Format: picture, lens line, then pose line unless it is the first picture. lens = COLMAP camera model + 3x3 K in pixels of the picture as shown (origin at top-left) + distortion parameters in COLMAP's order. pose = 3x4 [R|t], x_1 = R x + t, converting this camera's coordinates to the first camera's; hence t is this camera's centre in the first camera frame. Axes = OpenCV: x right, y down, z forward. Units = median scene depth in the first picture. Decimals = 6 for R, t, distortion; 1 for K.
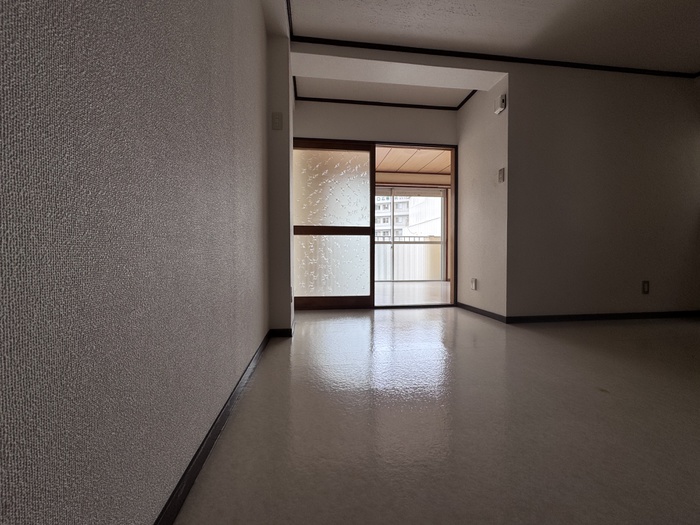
lens RADIAL K [[279.7, 0, 350.0], [0, 279.7, 262.5], [0, 0, 1]] dist [0.000657, -0.000602]
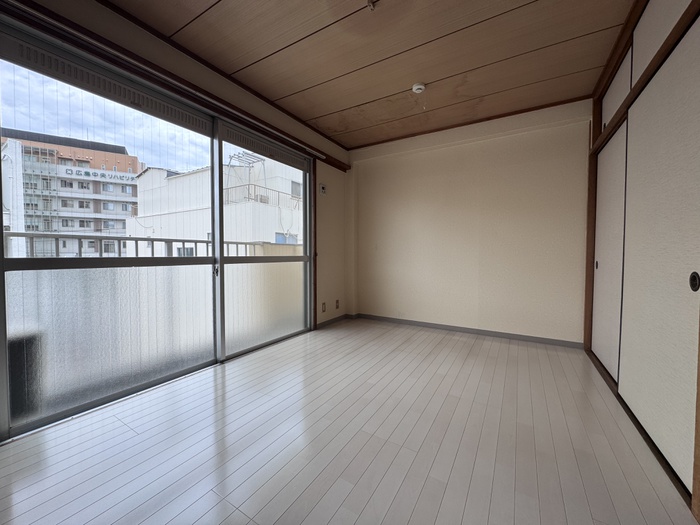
lens RADIAL K [[279.7, 0, 350.0], [0, 279.7, 262.5], [0, 0, 1]] dist [0.000657, -0.000602]
pose [[0.629696, -0.015806, 0.776681, -0.027790], [0.011809, 0.999872, 0.010773, -0.069540], [-0.776752, 0.002388, 0.629802, 0.621651]]
